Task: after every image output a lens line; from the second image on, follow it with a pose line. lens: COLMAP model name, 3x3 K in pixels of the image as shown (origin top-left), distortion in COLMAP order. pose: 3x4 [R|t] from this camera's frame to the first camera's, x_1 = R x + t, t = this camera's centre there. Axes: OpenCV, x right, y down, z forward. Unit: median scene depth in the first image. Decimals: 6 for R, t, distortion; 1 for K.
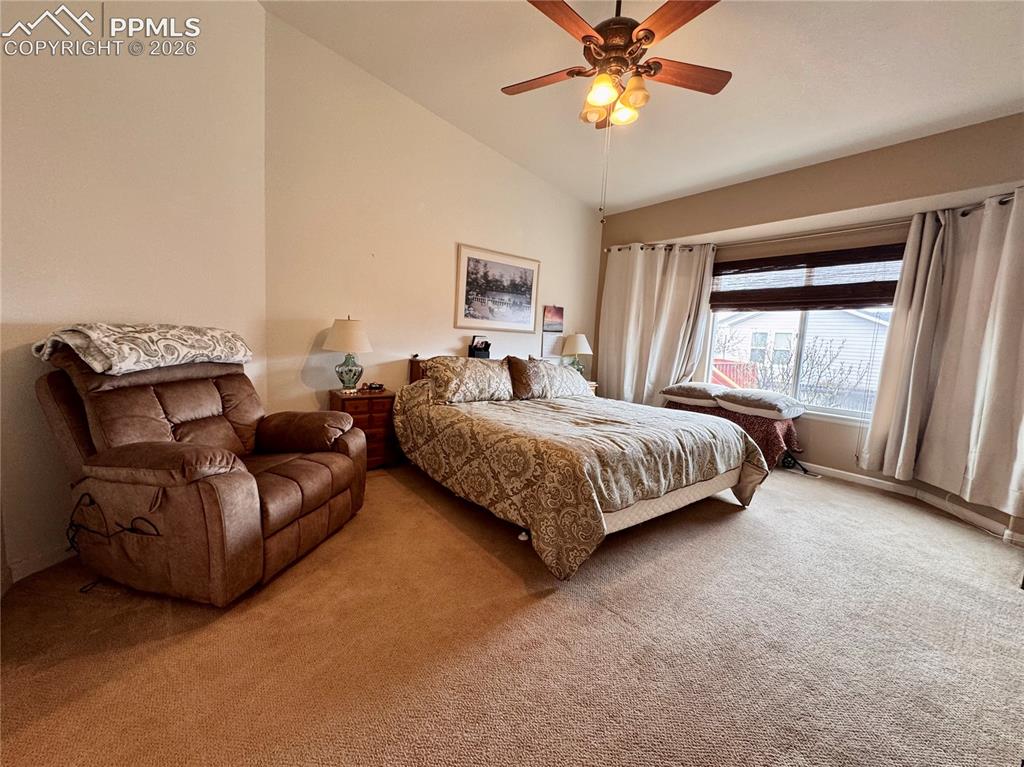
lens RADIAL K [[411.1, 0, 512.5], [0, 411.1, 379.5], [0, 0, 1]] dist [-0.001594, -0.000963]
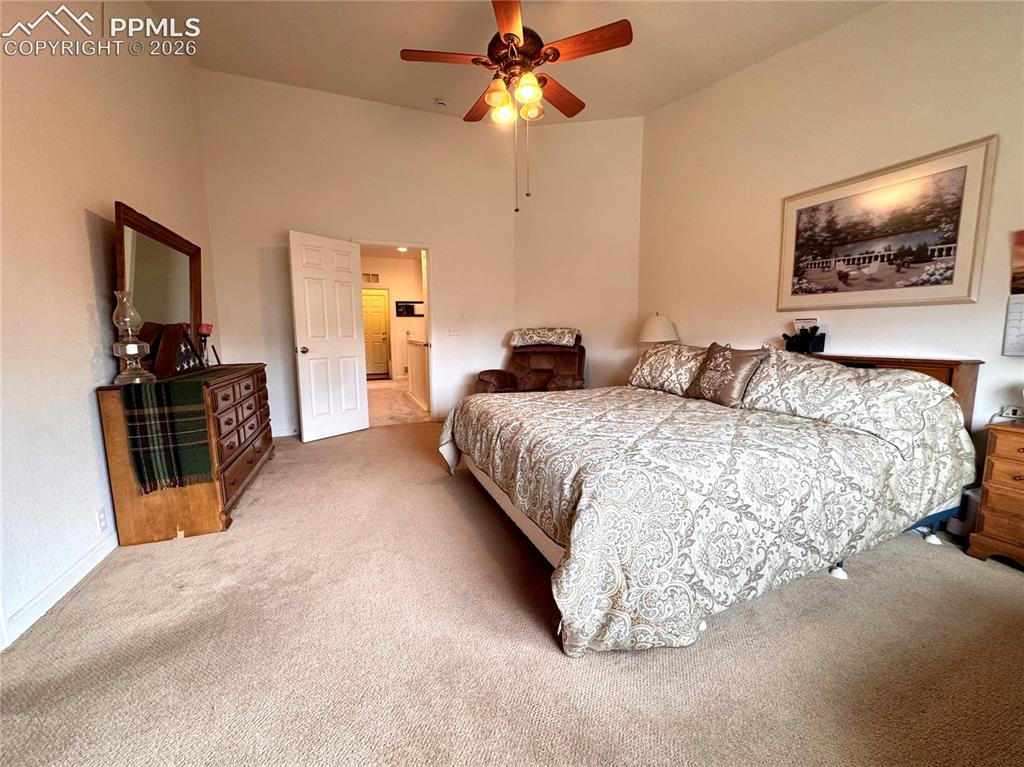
lens RADIAL K [[411.1, 0, 510.2], [0, 411.1, 383.6], [0, 0, 1]] dist [-0.001594, -0.000963]
pose [[-0.274918, 0.068984, -0.958990, 0.729572], [-0.103564, 0.989495, 0.100867, -0.017762], [0.955874, 0.127046, -0.264885, 0.736760]]
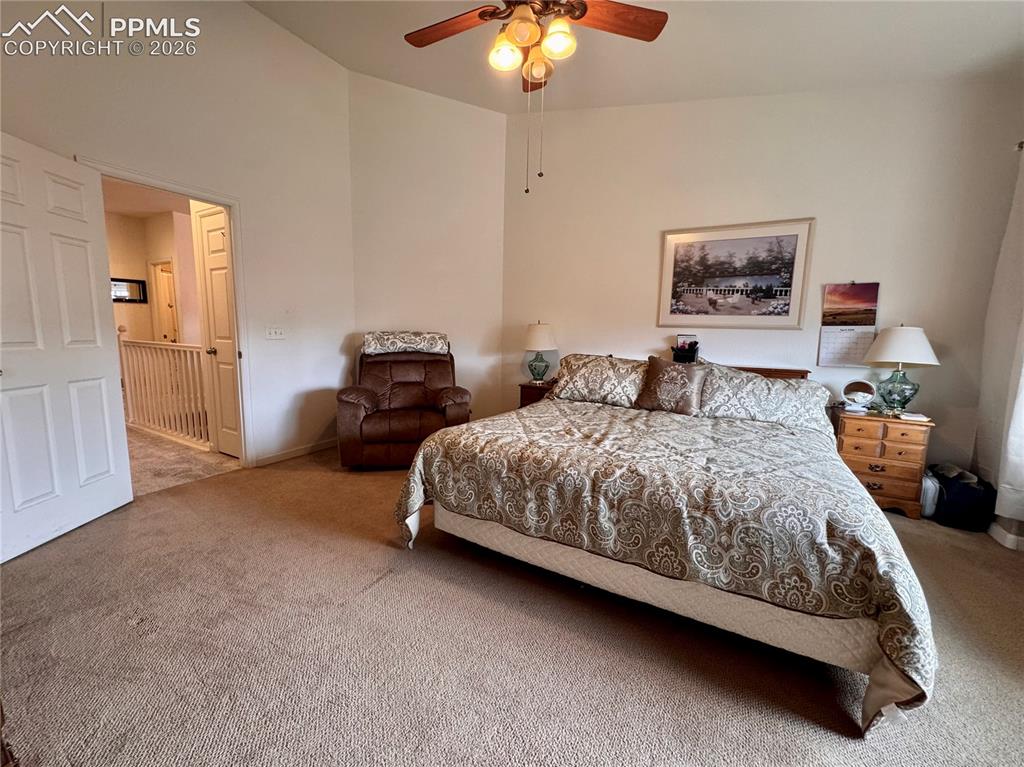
lens RADIAL K [[411.1, 0, 513.3], [0, 411.1, 382.5], [0, 0, 1]] dist [-0.001594, -0.000963]
pose [[0.382175, 0.073201, -0.921186, 0.568127], [-0.094737, 0.994709, 0.039740, -0.010175], [0.919221, 0.072083, 0.387088, 0.369158]]
